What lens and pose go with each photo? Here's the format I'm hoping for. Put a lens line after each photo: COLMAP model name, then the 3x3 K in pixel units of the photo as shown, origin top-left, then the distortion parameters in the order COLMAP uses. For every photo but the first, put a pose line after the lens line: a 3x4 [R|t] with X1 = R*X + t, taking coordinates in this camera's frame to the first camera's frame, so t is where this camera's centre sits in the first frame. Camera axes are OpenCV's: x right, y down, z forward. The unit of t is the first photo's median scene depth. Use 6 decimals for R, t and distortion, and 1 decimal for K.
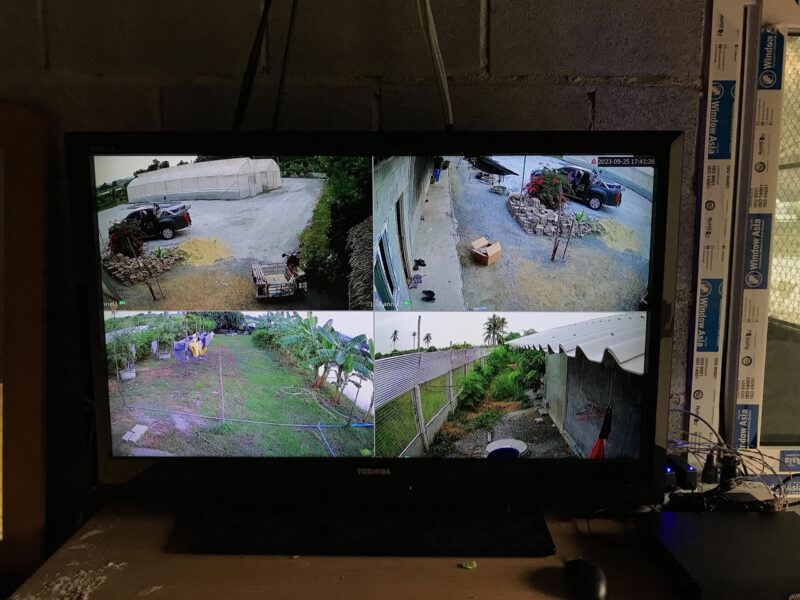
lens RADIAL K [[669.1, 0, 400.0], [0, 669.1, 300.0], [0, 0, 1]] dist [0.001360, 0.003473]
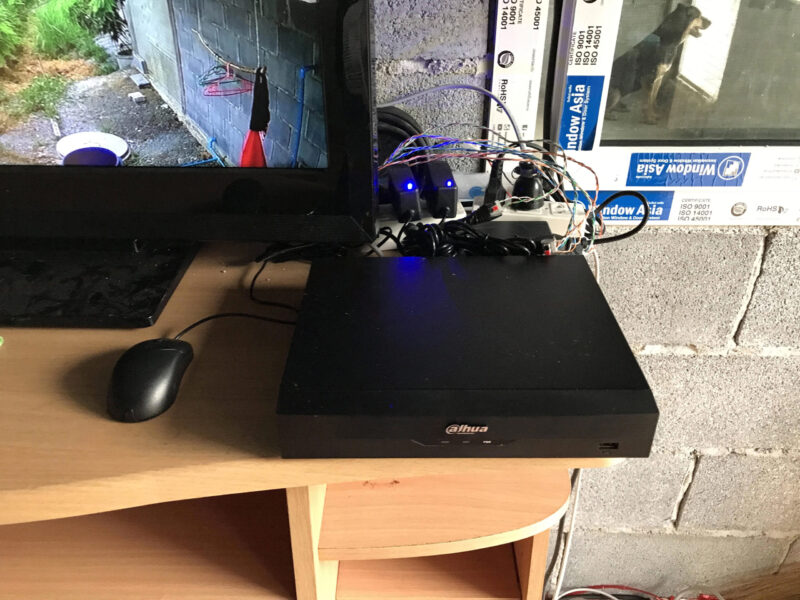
lens RADIAL K [[669.1, 0, 400.0], [0, 669.1, 300.0], [0, 0, 1]] dist [0.001360, 0.003473]
pose [[0.999787, 0.003841, -0.020255, 0.430928], [0.004931, 0.909420, 0.415850, 0.104835], [0.020018, -0.415861, 0.909208, 0.441040]]
